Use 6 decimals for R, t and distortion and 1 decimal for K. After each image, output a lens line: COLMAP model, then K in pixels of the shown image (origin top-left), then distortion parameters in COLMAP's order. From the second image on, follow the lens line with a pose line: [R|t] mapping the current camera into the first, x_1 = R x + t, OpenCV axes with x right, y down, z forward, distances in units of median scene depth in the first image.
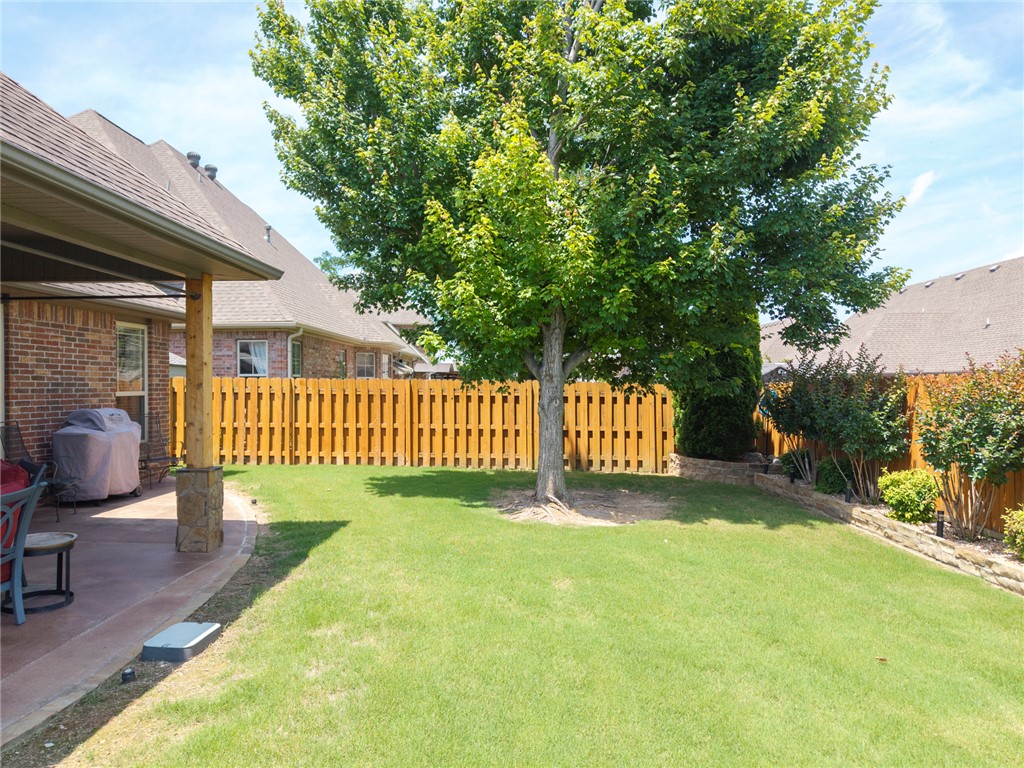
lens RADIAL K [[687.6, 0, 515.0], [0, 687.6, 385.1], [0, 0, 1]] dist [0.047842, -0.051153]
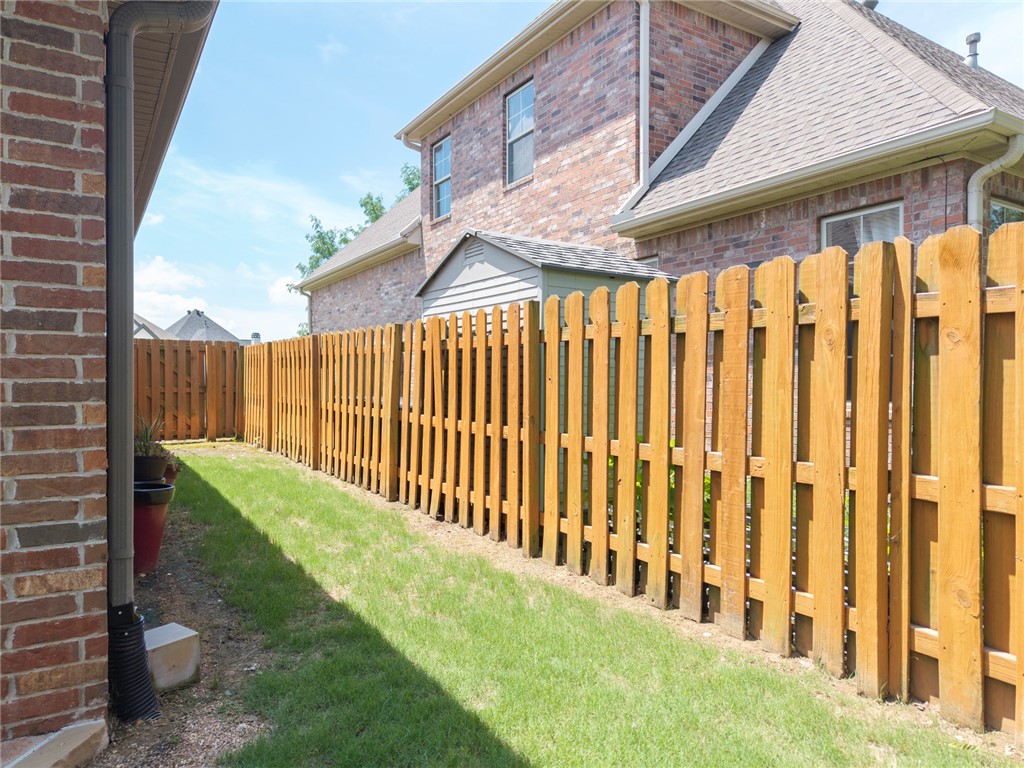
lens RADIAL K [[687.6, 0, 515.0], [0, 687.6, 385.1], [0, 0, 1]] dist [0.047842, -0.051153]
pose [[0.555509, 0.008221, -0.831470, -0.324091], [-0.005457, 0.999966, 0.006241, 0.043032], [0.831492, 0.001070, 0.555535, 1.175349]]
